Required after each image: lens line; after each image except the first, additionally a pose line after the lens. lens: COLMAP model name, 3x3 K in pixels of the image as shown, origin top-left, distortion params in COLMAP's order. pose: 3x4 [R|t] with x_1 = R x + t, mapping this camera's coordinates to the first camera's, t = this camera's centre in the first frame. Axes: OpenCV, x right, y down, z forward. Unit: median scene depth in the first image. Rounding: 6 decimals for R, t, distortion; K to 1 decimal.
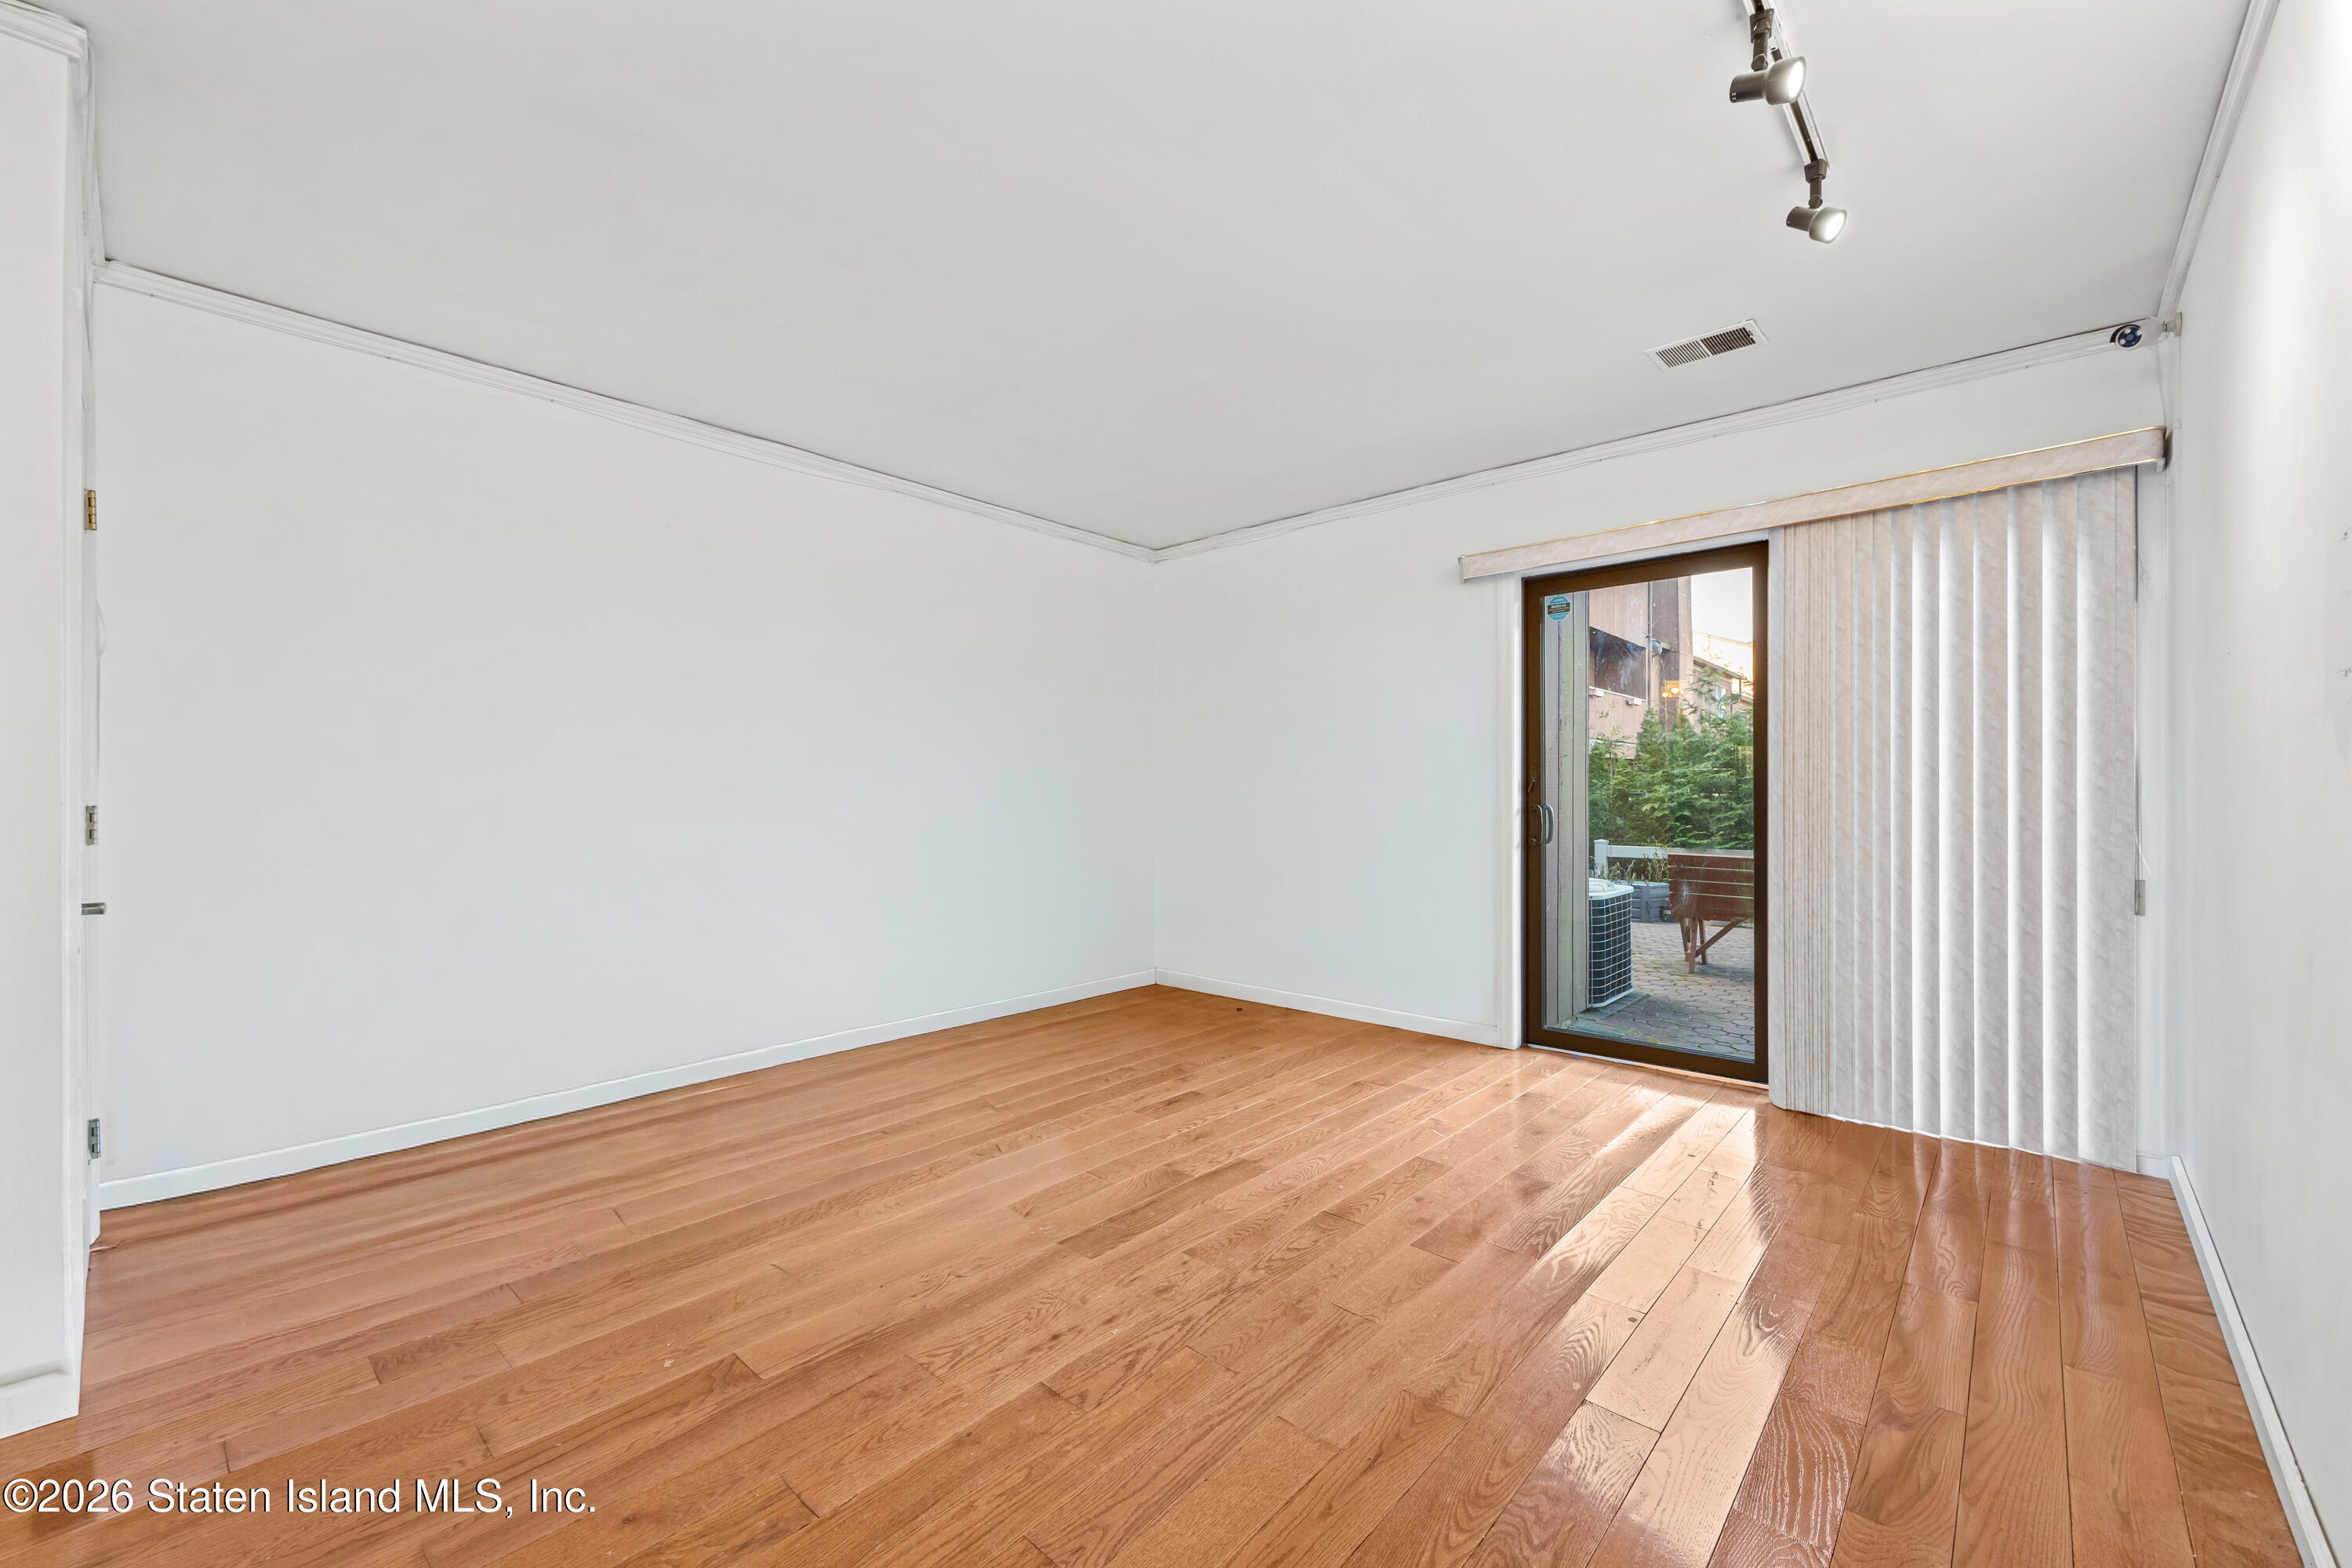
lens RADIAL K [[956.7, 0, 1166.4], [0, 956.7, 792.2], [0, 0, 1]] dist [-0.011470, -0.000021]
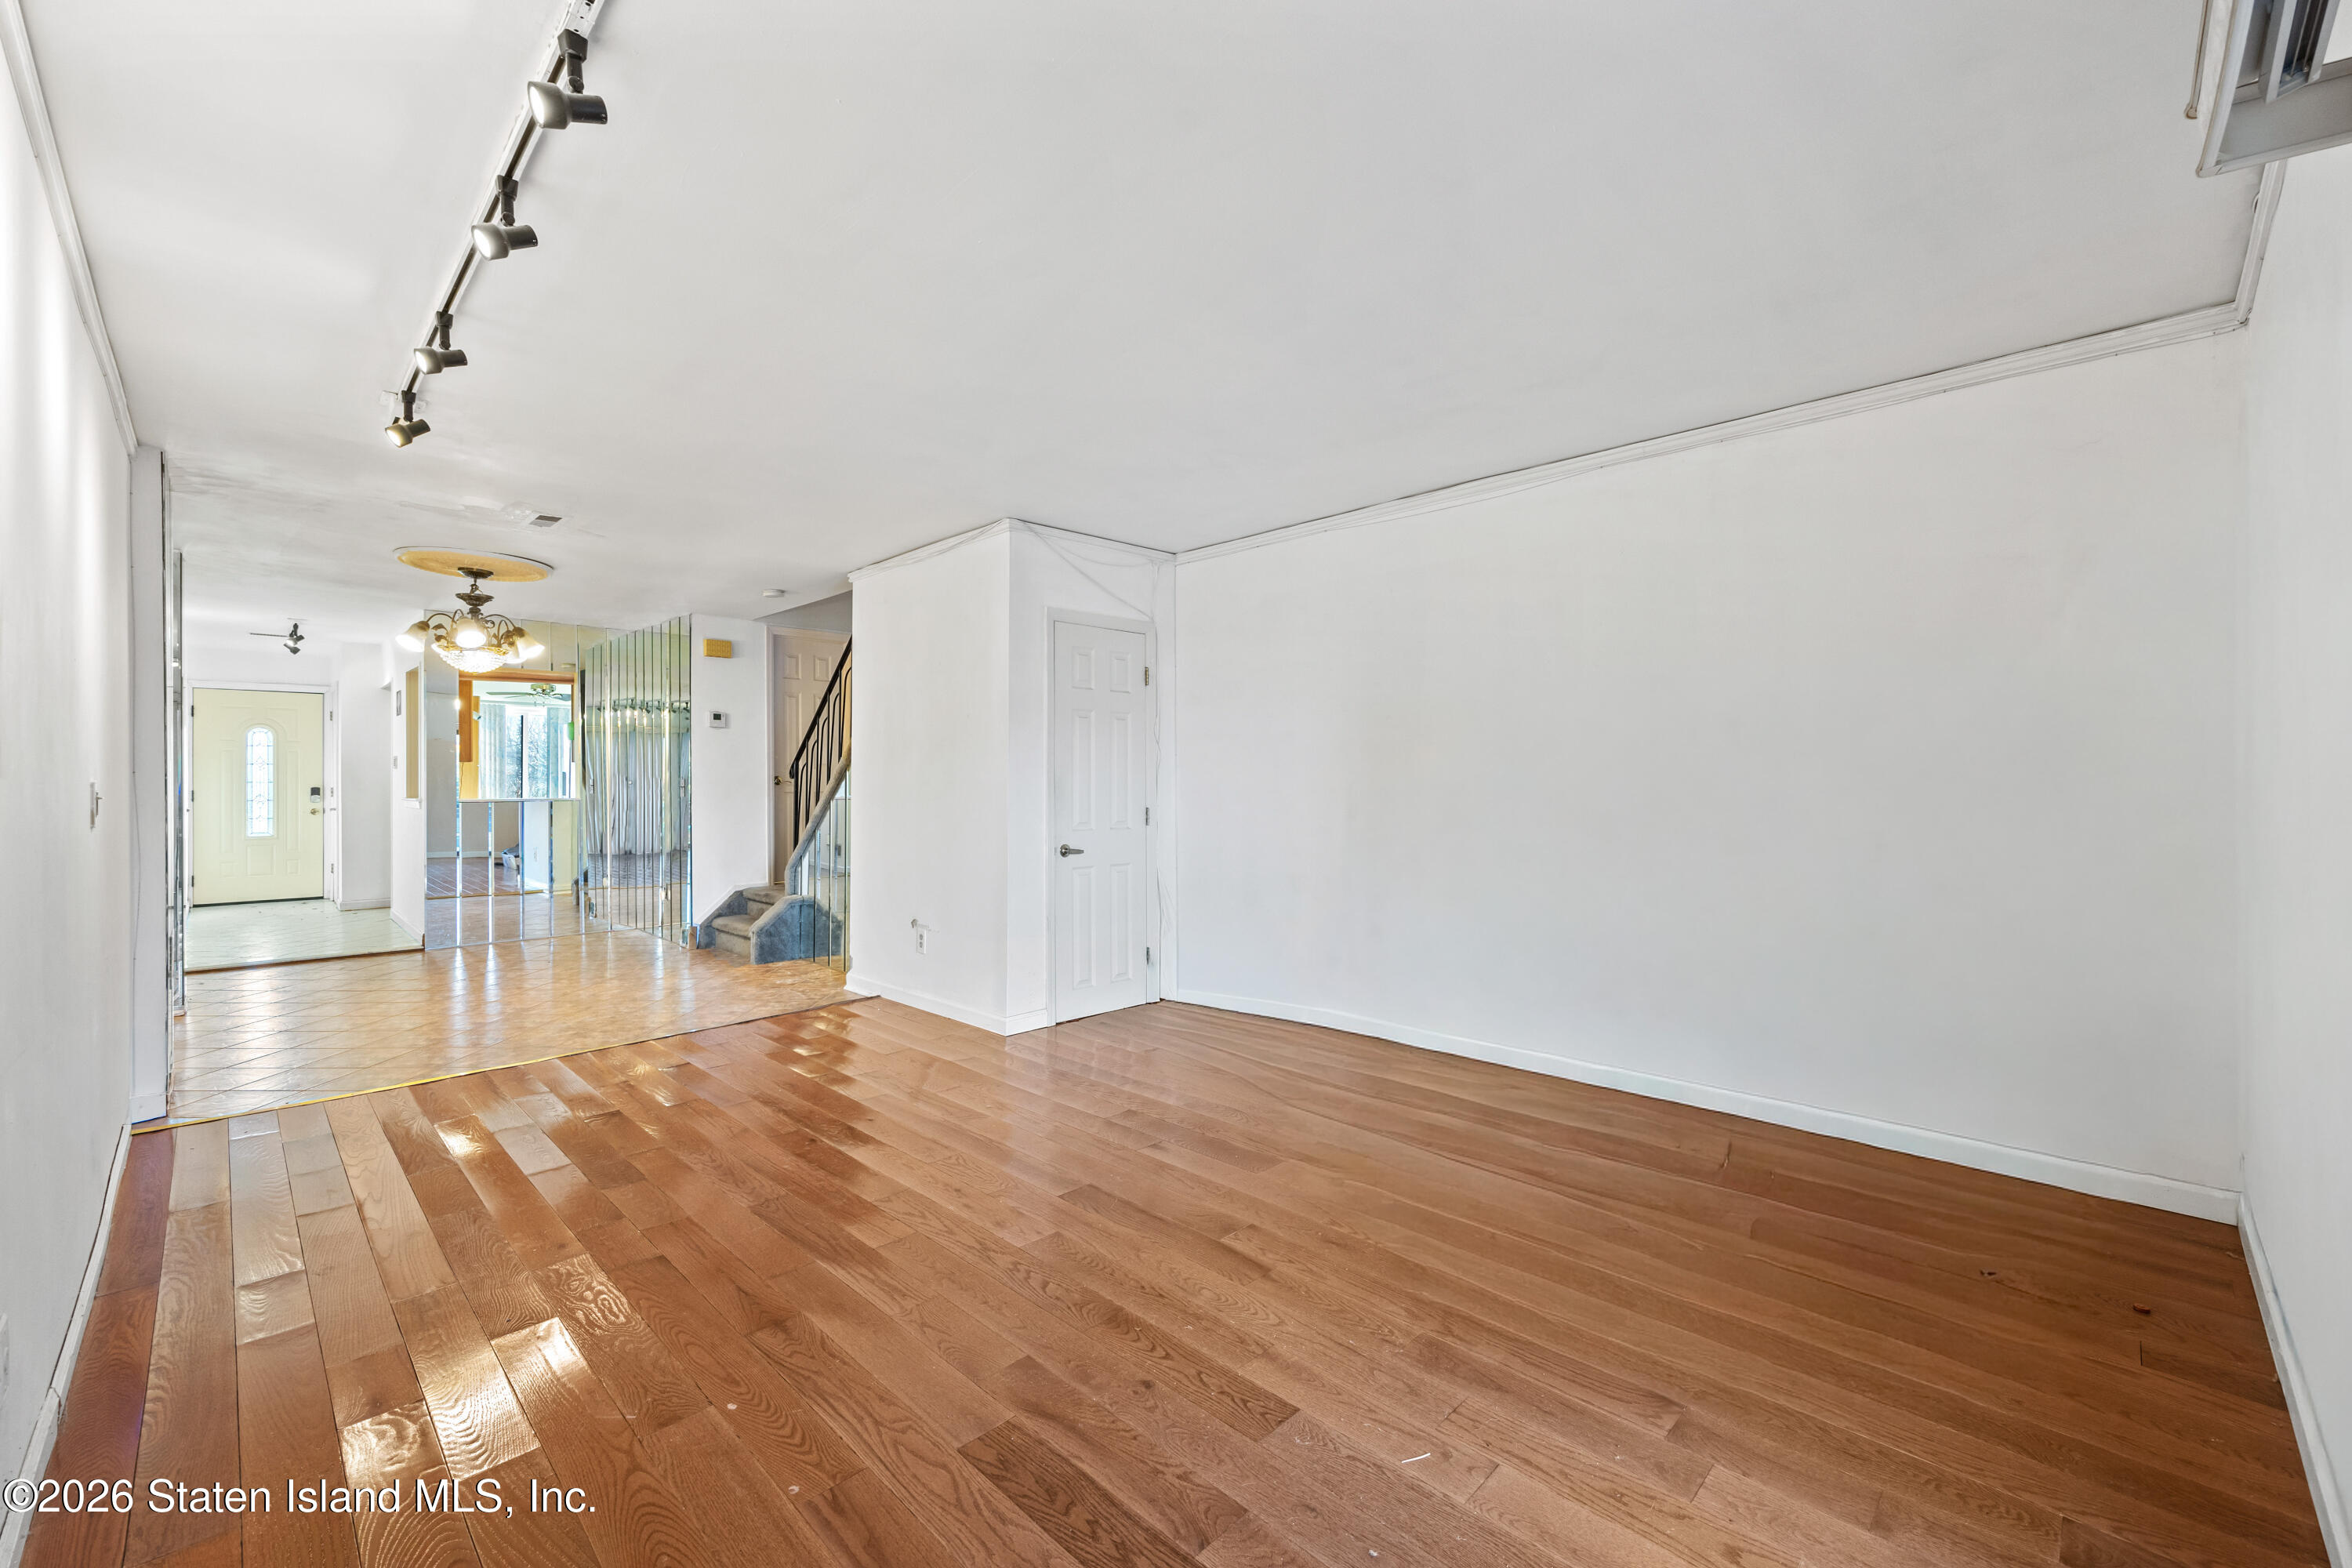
lens RADIAL K [[956.7, 0, 1166.4], [0, 956.7, 792.2], [0, 0, 1]] dist [-0.011470, -0.000021]
pose [[-0.053256, 0.006559, -0.998559, 1.405024], [-0.001316, 0.999977, 0.006639, -0.038934], [0.998580, 0.001668, -0.053246, 1.503924]]
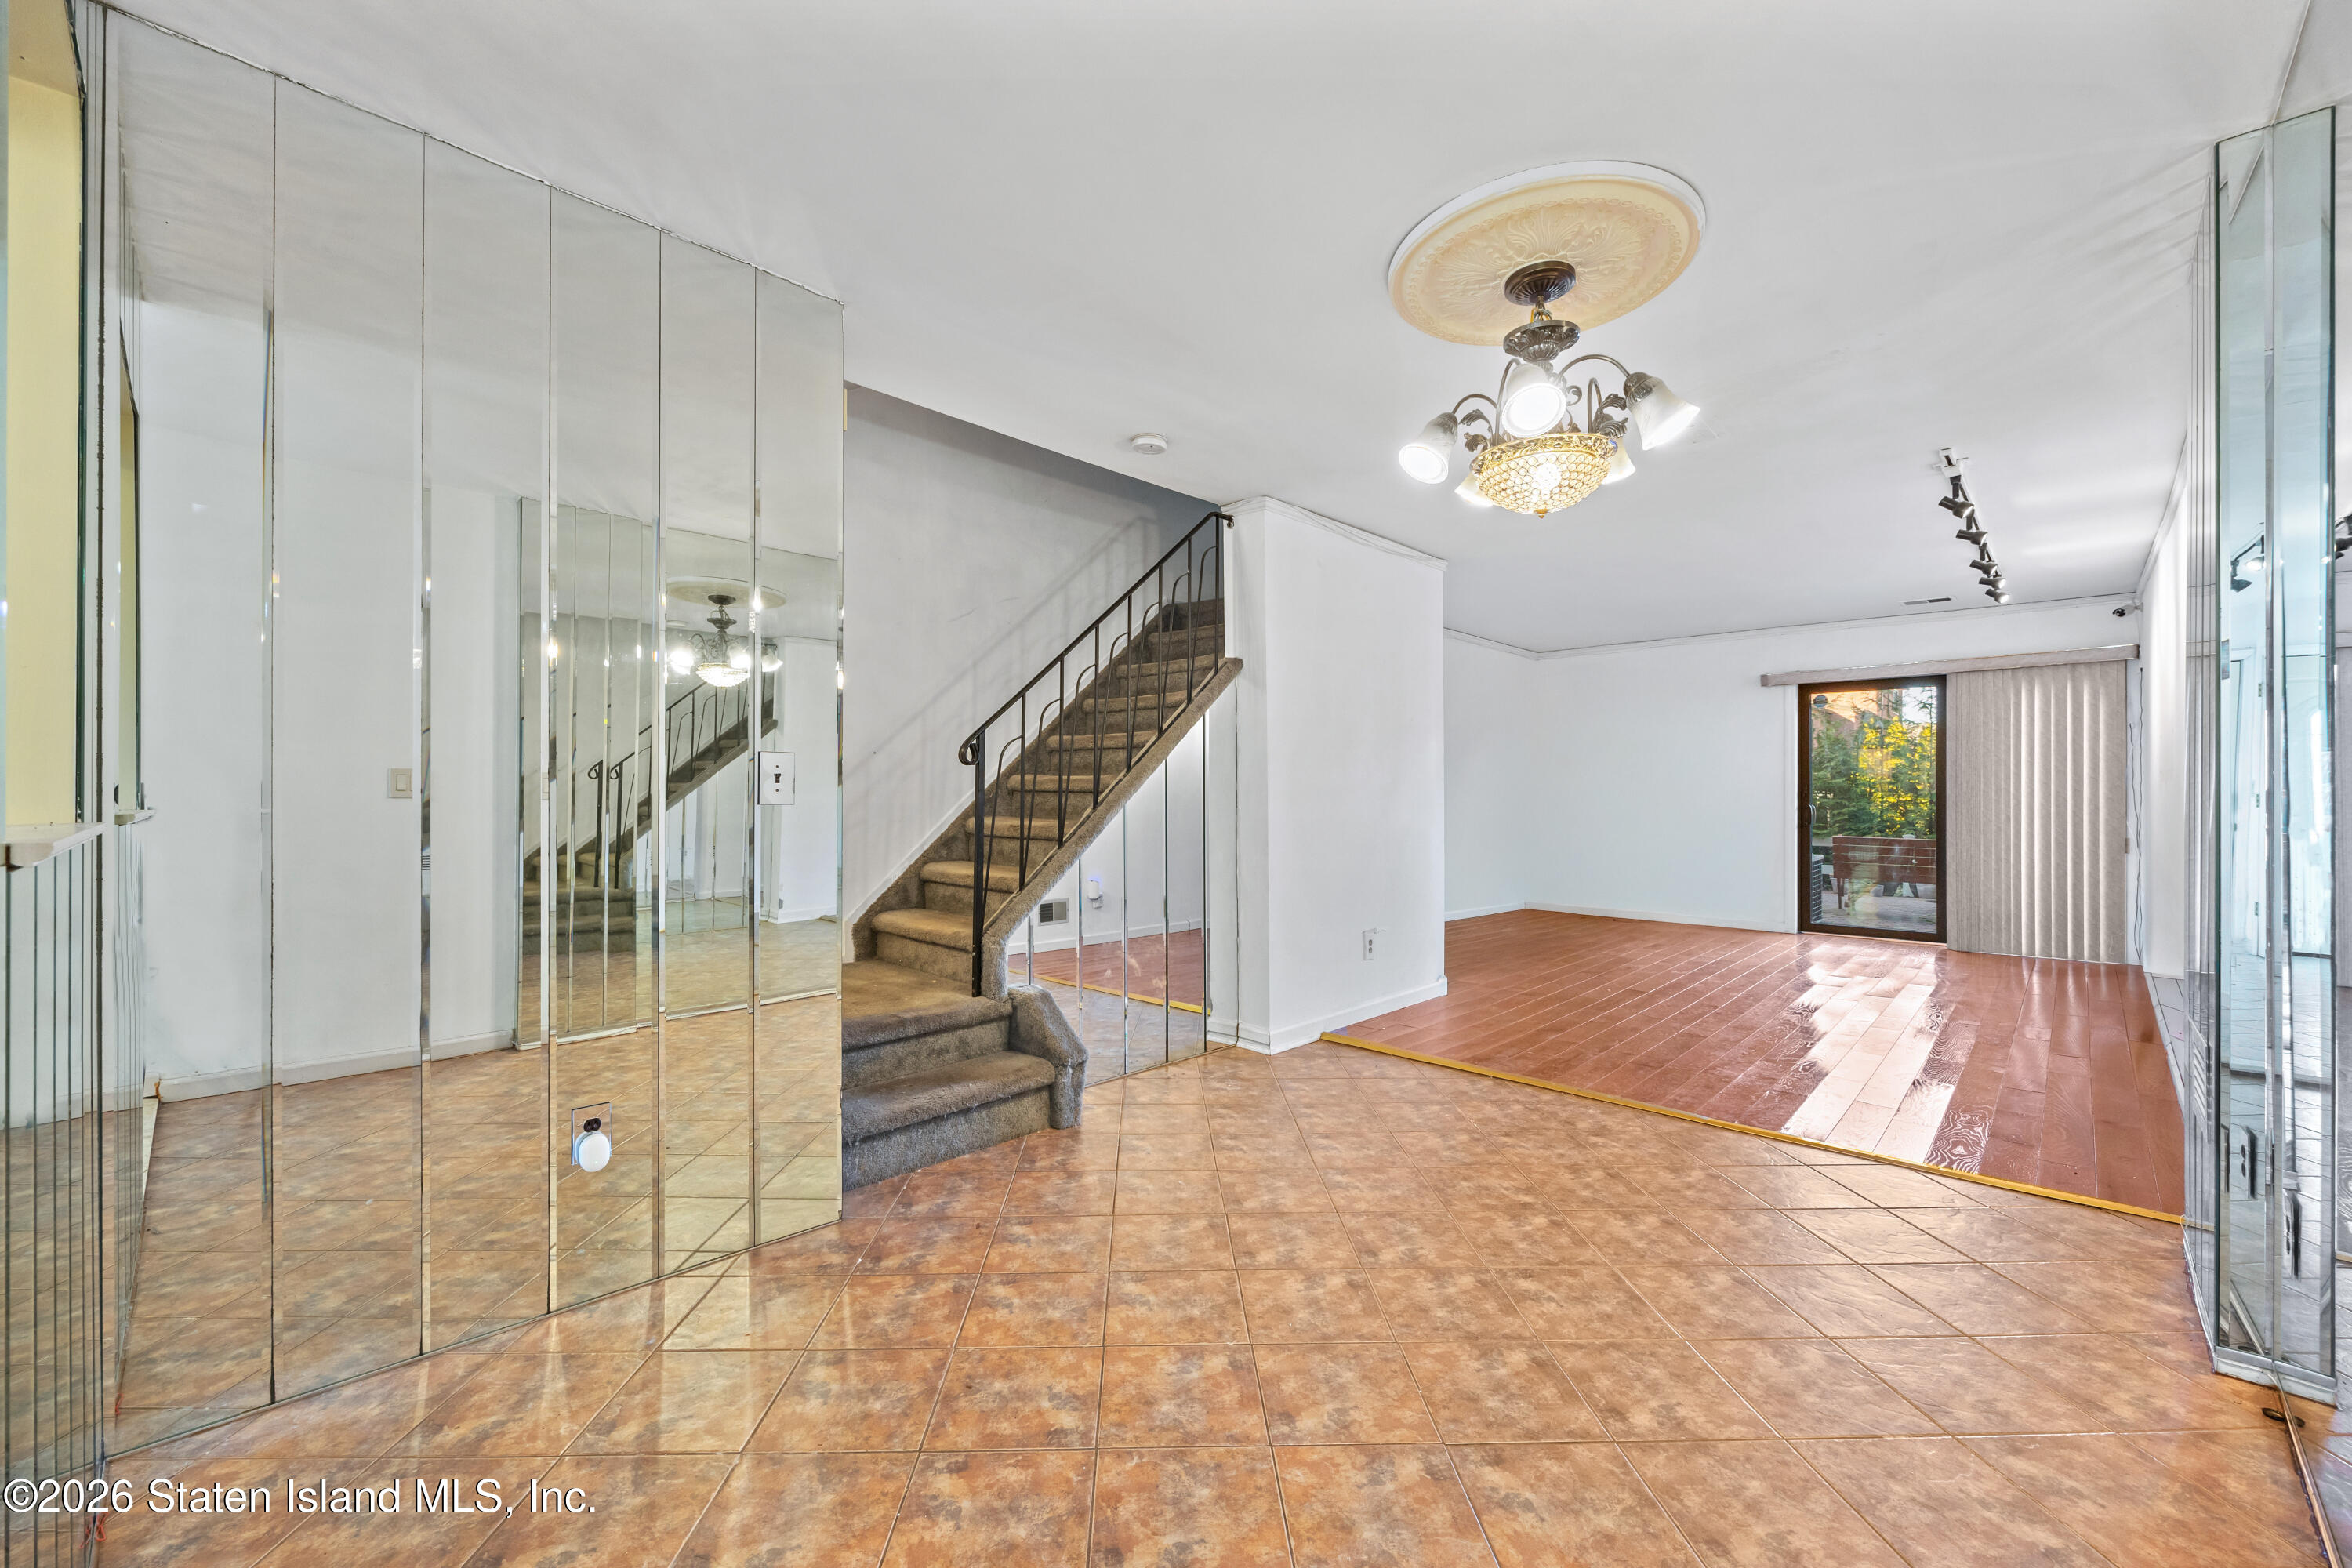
lens RADIAL K [[942.4, 0, 1176.0], [0, 942.4, 784.0], [0, 0, 1]] dist [-0.001392, -0.000210]
pose [[0.999469, 0.009567, -0.031132, -0.926500], [-0.009924, 0.999887, -0.011316, 0.007117], [0.031020, 0.011619, 0.999451, -1.039356]]
